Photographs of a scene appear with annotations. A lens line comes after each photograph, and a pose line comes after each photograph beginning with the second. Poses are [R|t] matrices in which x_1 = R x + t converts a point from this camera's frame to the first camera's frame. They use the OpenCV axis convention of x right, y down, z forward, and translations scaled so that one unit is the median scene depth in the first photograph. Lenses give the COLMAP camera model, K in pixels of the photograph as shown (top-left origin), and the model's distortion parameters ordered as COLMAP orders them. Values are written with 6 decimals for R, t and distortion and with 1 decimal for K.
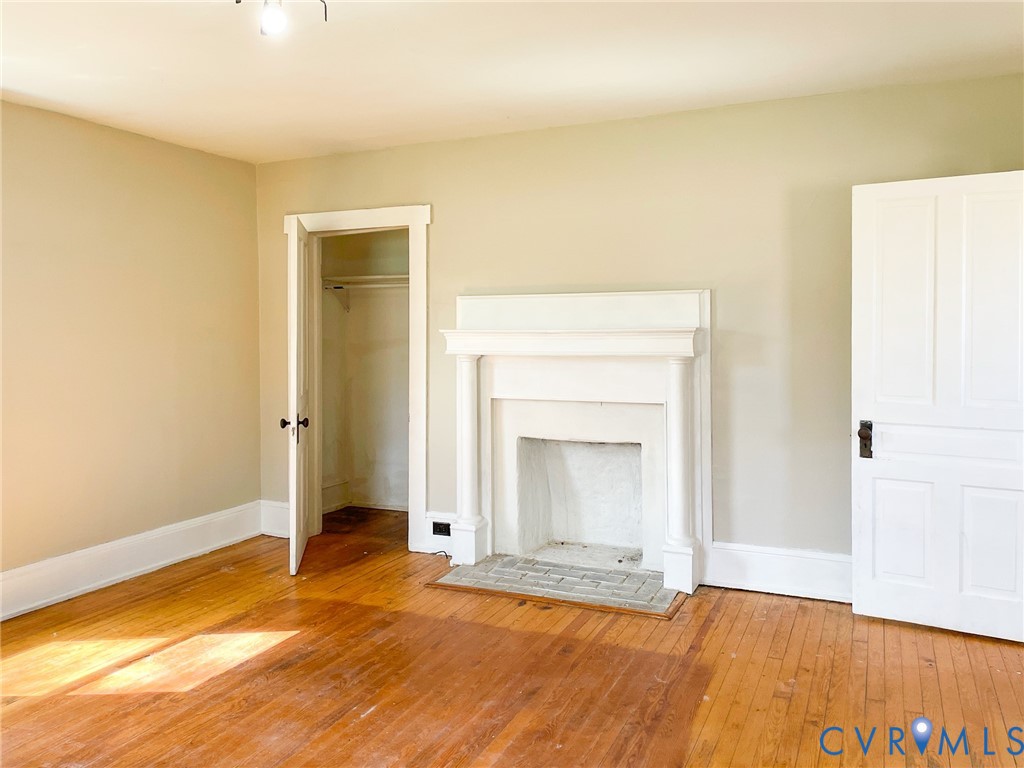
lens RADIAL K [[793.4, 0, 540.6], [0, 793.4, 351.2], [0, 0, 1]] dist [0.071047, -0.010337]
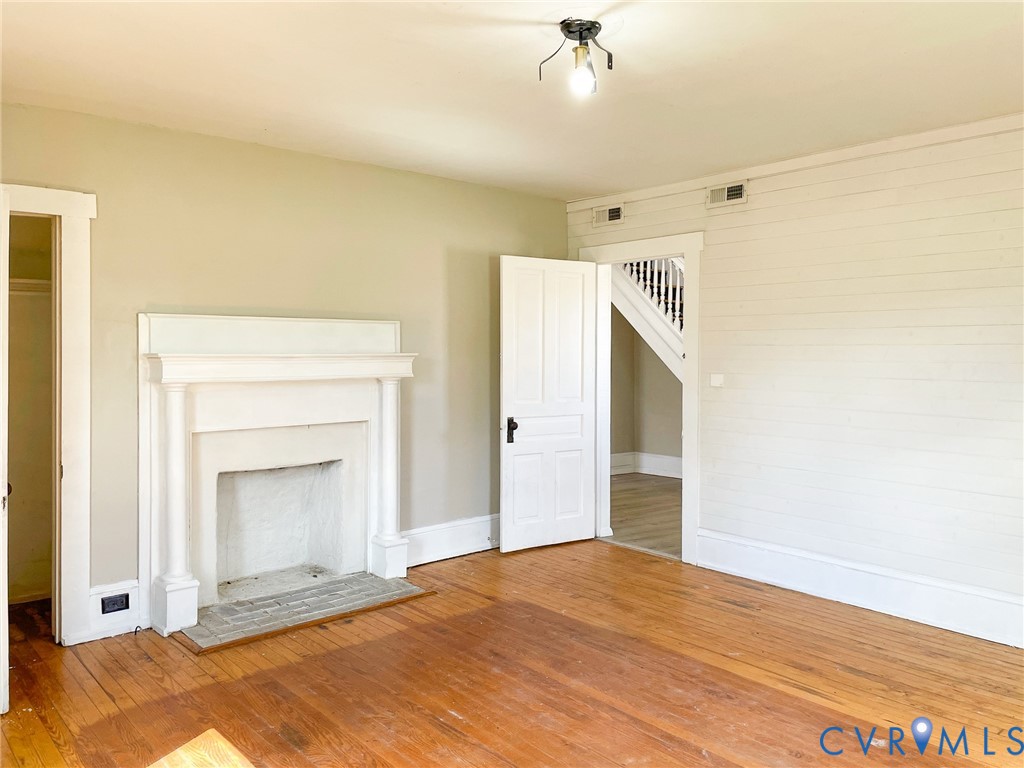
lens RADIAL K [[782.6, 0, 512.0], [0, 782.6, 384.0], [0, 0, 1]] dist [0.041493, -0.009629]
pose [[0.431567, -0.028466, 0.901632, -0.820824], [0.031292, 0.999373, 0.016574, 0.002699], [-0.901538, 0.021061, 0.432187, 0.363193]]
